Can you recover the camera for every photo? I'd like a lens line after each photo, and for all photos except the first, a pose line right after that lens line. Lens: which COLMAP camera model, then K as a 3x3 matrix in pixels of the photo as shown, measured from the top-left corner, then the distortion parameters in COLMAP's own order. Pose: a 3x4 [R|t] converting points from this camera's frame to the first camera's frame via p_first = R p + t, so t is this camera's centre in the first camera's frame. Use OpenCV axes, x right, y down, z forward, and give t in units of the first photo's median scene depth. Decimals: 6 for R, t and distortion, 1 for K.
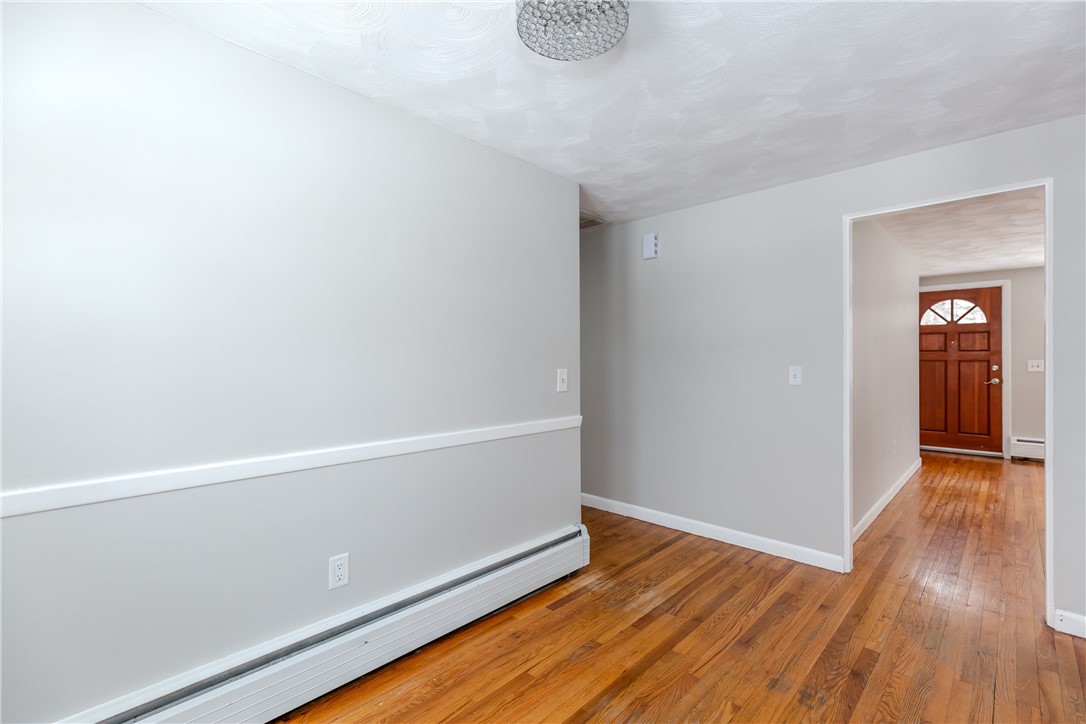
lens RADIAL K [[484.5, 0, 545.1], [0, 484.5, 359.7], [0, 0, 1]] dist [0.003682, -0.000288]
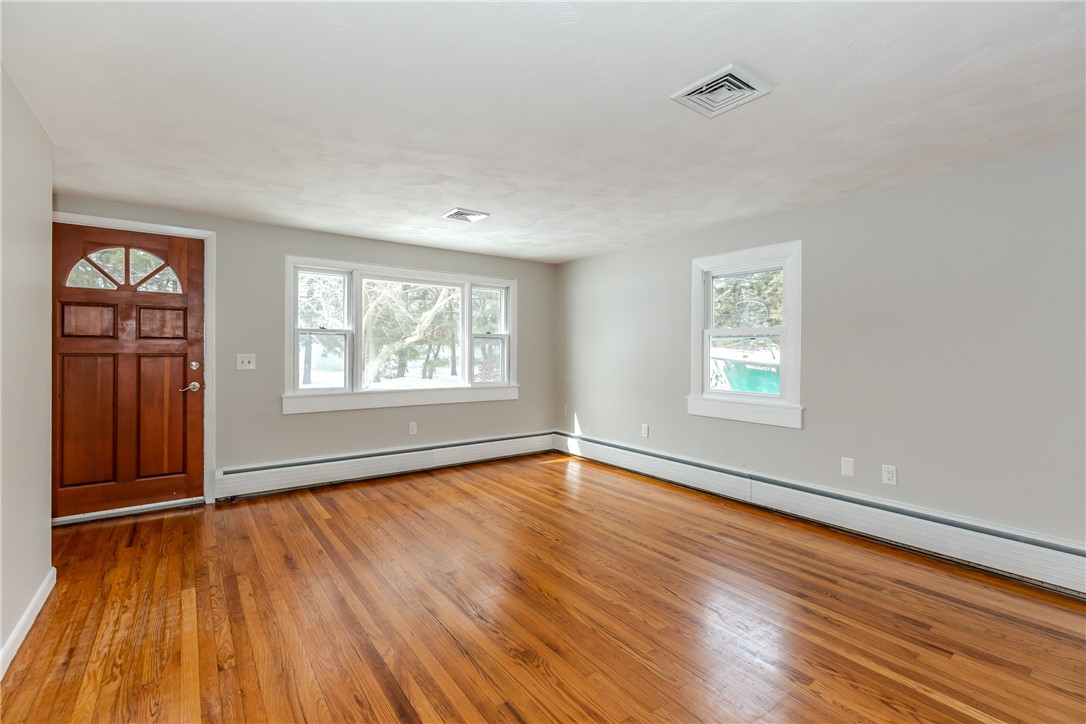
lens RADIAL K [[486.4, 0, 546.5], [0, 486.4, 351.0], [0, 0, 1]] dist [0.002291, 0.000411]
pose [[0.166148, 0.003897, 0.986093, 0.363637], [-0.001342, 0.999992, -0.003726, -0.000698], [-0.986100, -0.000704, 0.166152, 0.427737]]
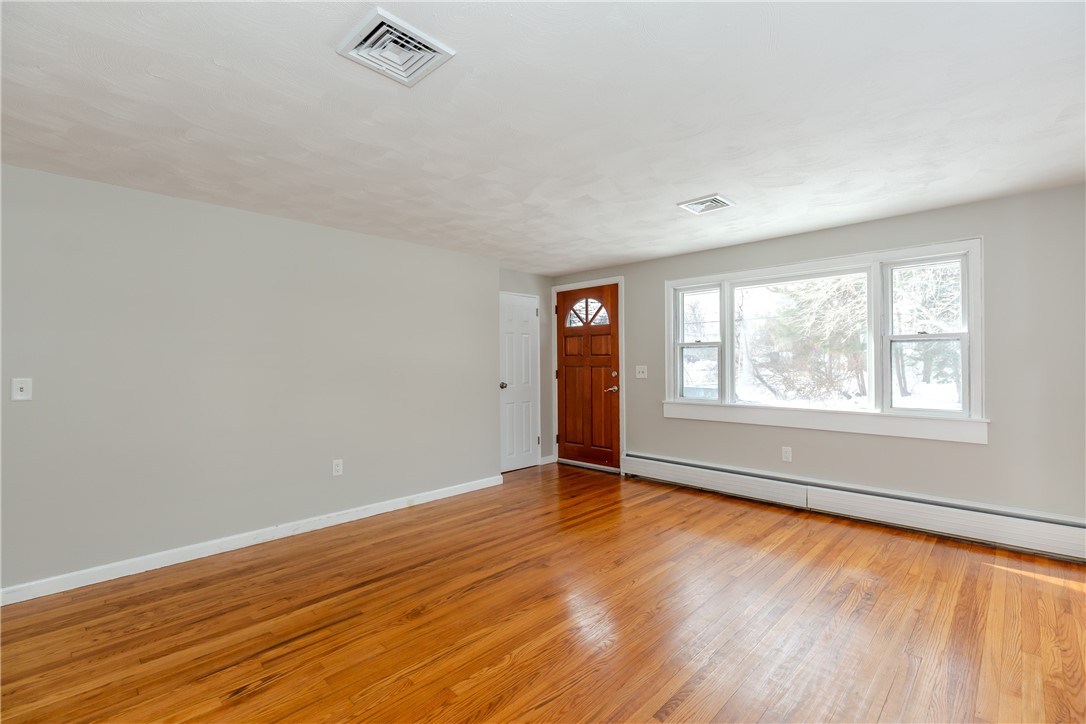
lens RADIAL K [[484.5, 0, 545.1], [0, 484.5, 359.7], [0, 0, 1]] dist [0.003682, -0.000288]
pose [[0.999971, -0.004770, -0.005940, 0.787401], [0.004723, 0.999957, -0.007933, -0.003026], [0.005978, 0.007904, 0.999951, 0.101078]]
